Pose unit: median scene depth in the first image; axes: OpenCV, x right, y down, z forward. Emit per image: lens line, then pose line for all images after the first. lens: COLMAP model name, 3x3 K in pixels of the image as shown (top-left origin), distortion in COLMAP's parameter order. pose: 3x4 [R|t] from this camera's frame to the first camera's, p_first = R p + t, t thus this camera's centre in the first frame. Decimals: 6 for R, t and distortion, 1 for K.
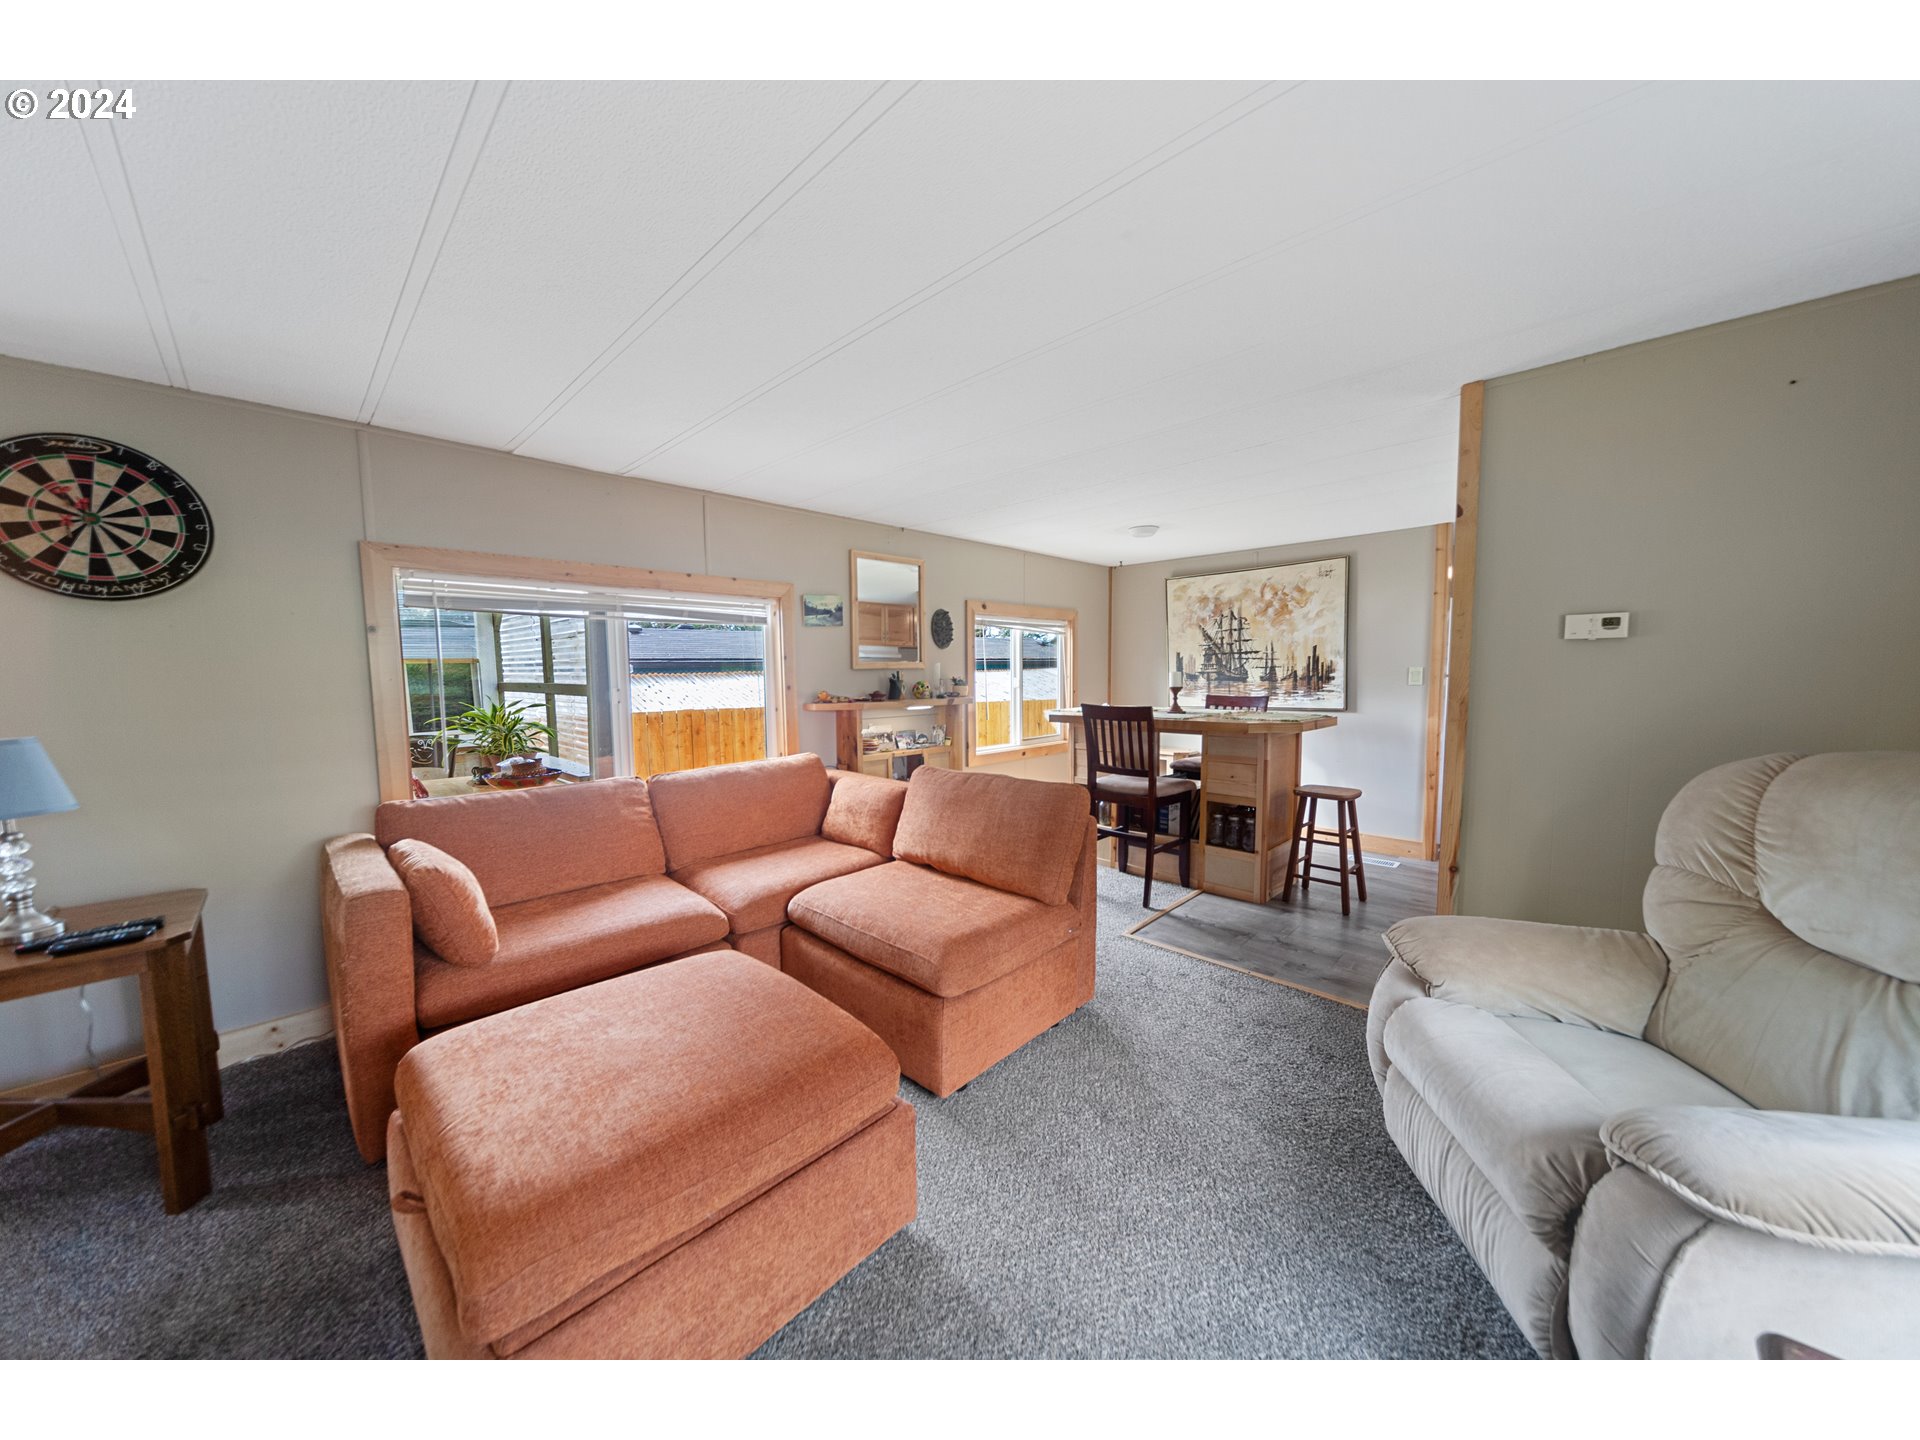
lens RADIAL K [[699.8, 0, 946.5], [0, 699.8, 715.8], [0, 0, 1]] dist [0.003523, -0.001641]
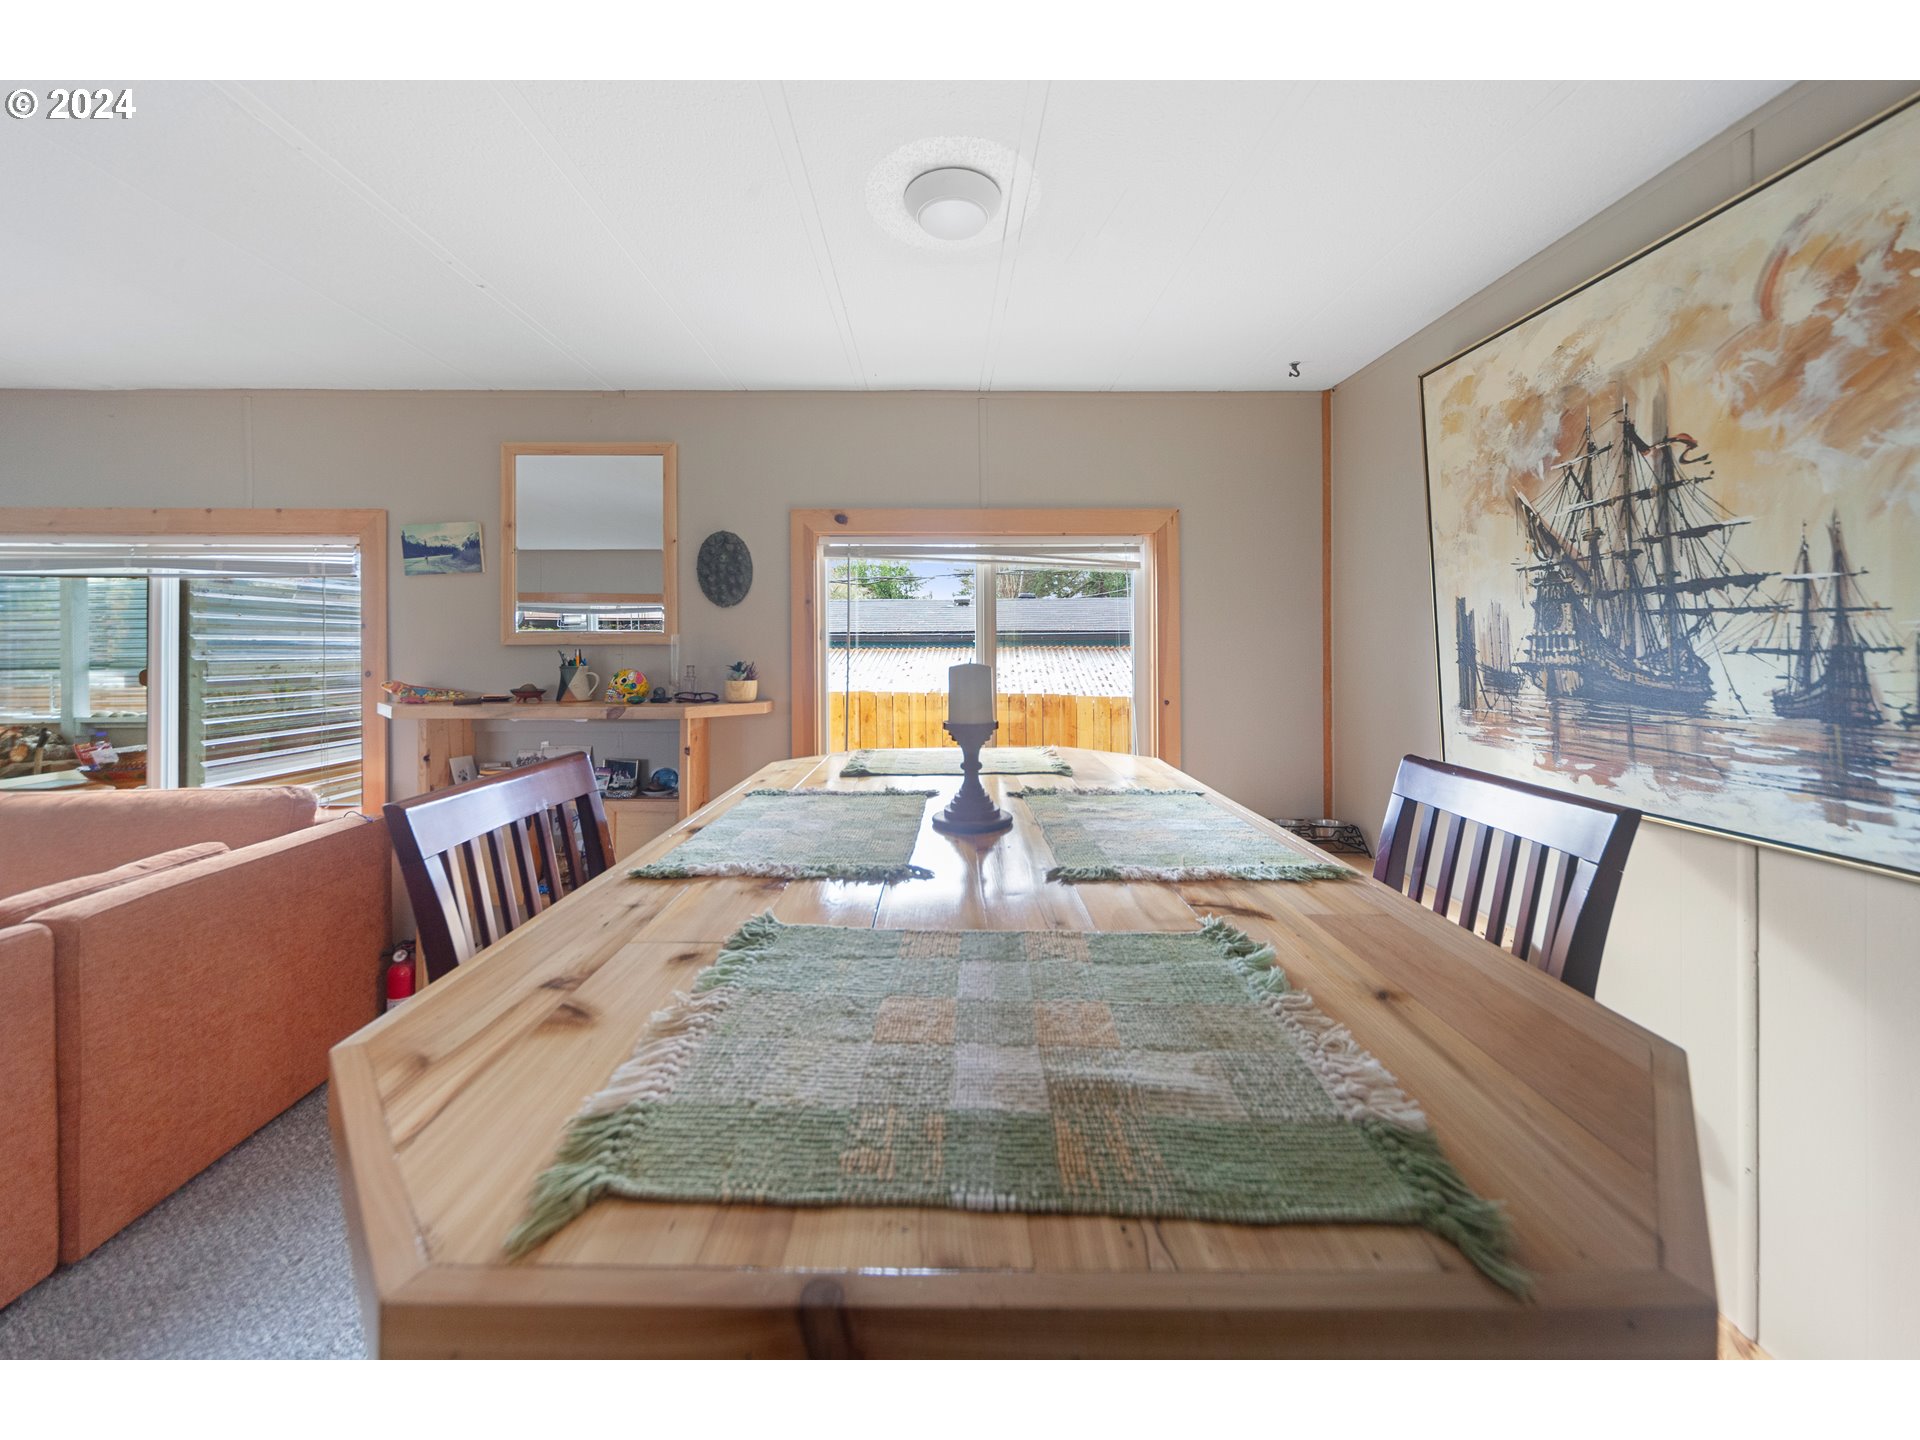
lens RADIAL K [[699.8, 0, 936.5], [0, 699.8, 632.4], [0, 0, 1]] dist [0.003523, -0.001641]
pose [[0.697160, -0.005752, -0.716892, 0.435580], [-0.053314, 0.996783, -0.059845, -0.050009], [0.714930, 0.079943, 0.694611, 0.693470]]
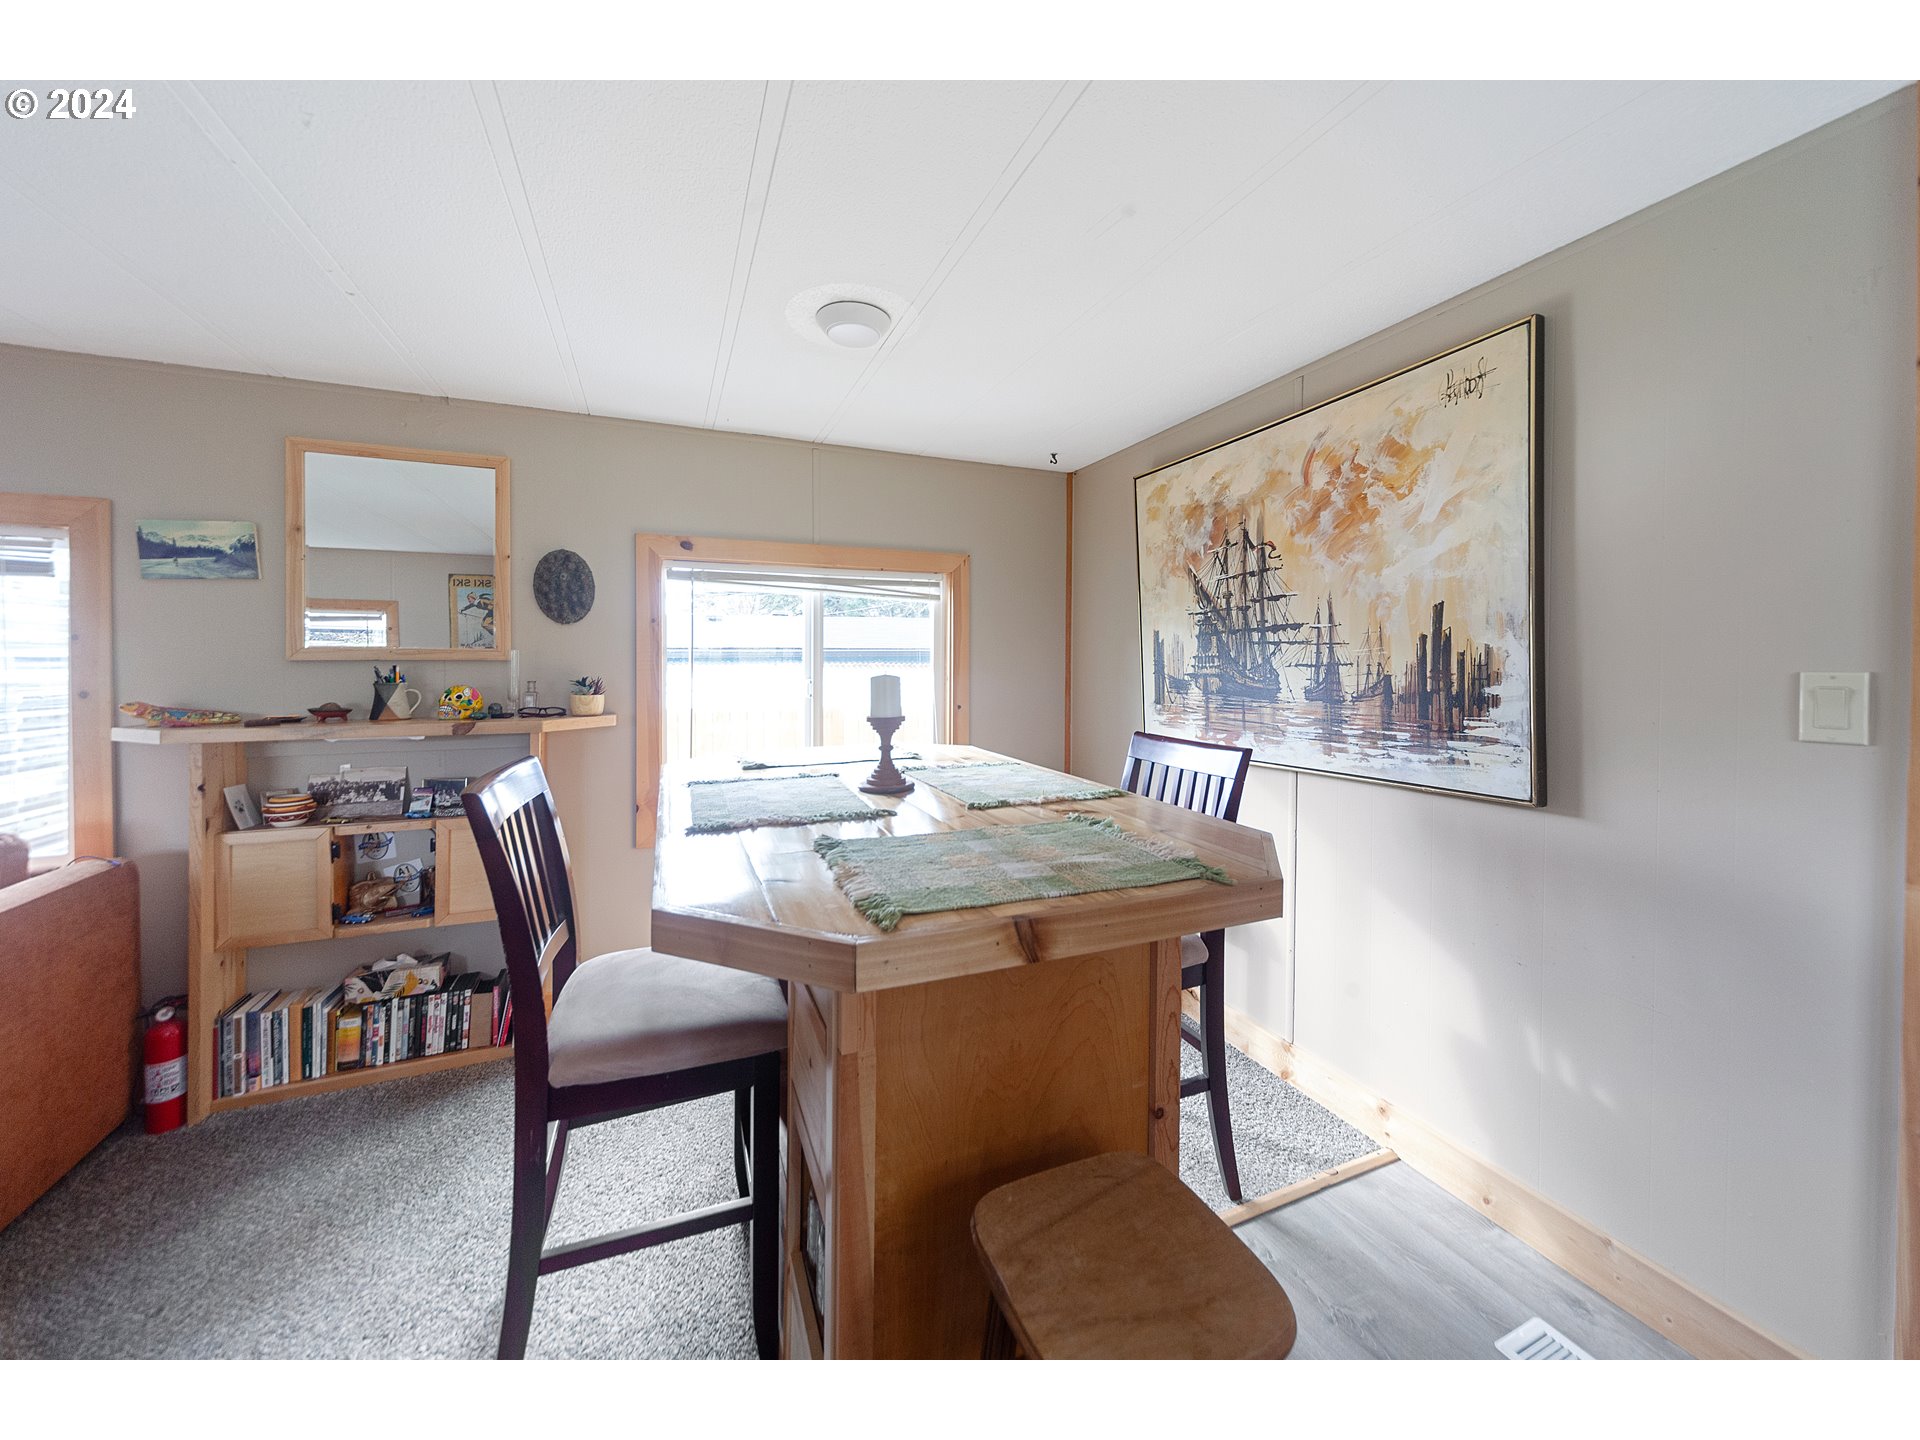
lens RADIAL K [[699.8, 0, 941.1], [0, 699.8, 662.8], [0, 0, 1]] dist [0.003523, -0.001641]
pose [[0.916438, 0.009406, -0.400067, 0.429936], [-0.034975, 0.997781, -0.056658, -0.042520], [0.398646, 0.065916, 0.914733, 0.579690]]
